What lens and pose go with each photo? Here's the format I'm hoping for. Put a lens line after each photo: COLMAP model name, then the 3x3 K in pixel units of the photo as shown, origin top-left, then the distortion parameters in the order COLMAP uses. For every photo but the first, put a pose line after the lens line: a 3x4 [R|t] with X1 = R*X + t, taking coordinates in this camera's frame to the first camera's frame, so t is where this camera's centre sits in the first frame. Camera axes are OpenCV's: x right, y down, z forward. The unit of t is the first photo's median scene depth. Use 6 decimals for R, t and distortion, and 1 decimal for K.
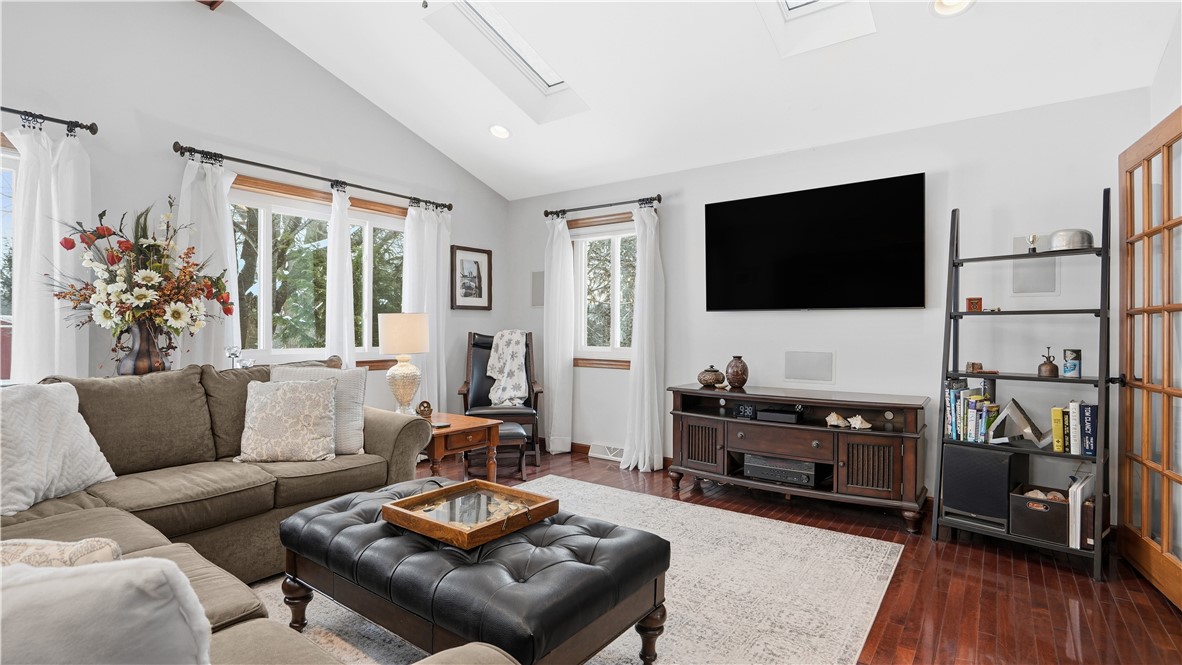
lens RADIAL K [[565.1, 0, 587.1], [0, 565.1, 327.2], [0, 0, 1]] dist [-0.041001, 0.031011]
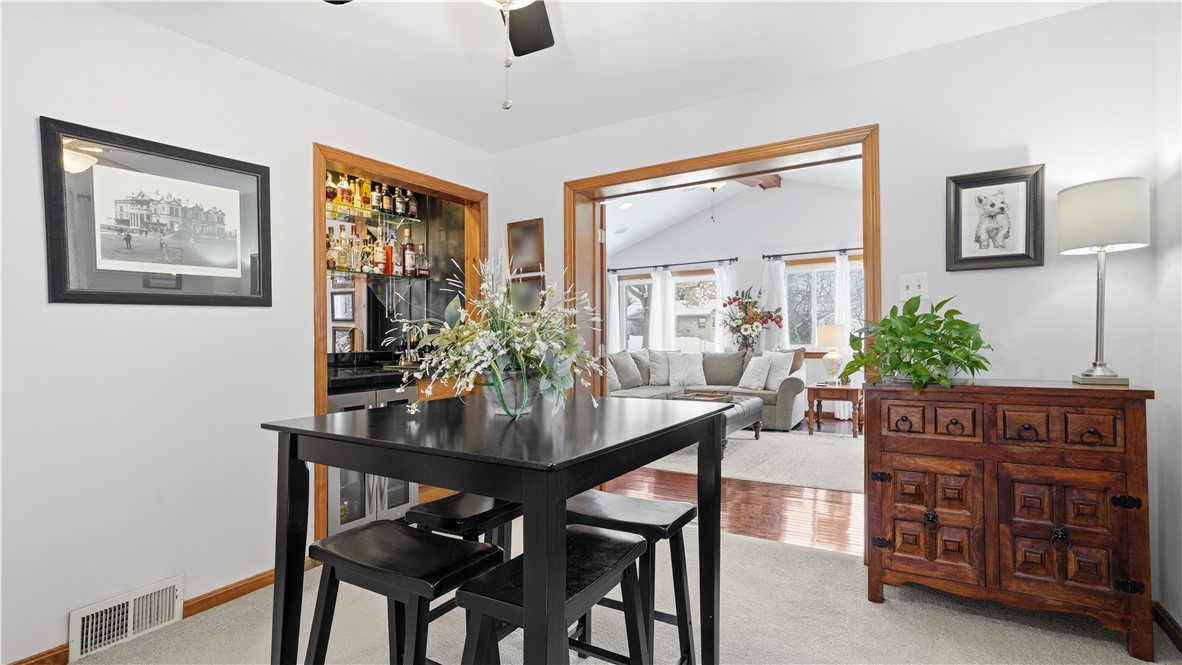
lens RADIAL K [[565.1, 0, 587.1], [0, 565.1, 327.2], [0, 0, 1]] dist [-0.041001, 0.031011]
pose [[0.048047, -0.014825, -0.998735, 1.768744], [0.017874, 0.999743, -0.013980, -0.009898], [0.998685, -0.017180, 0.048300, 0.160949]]
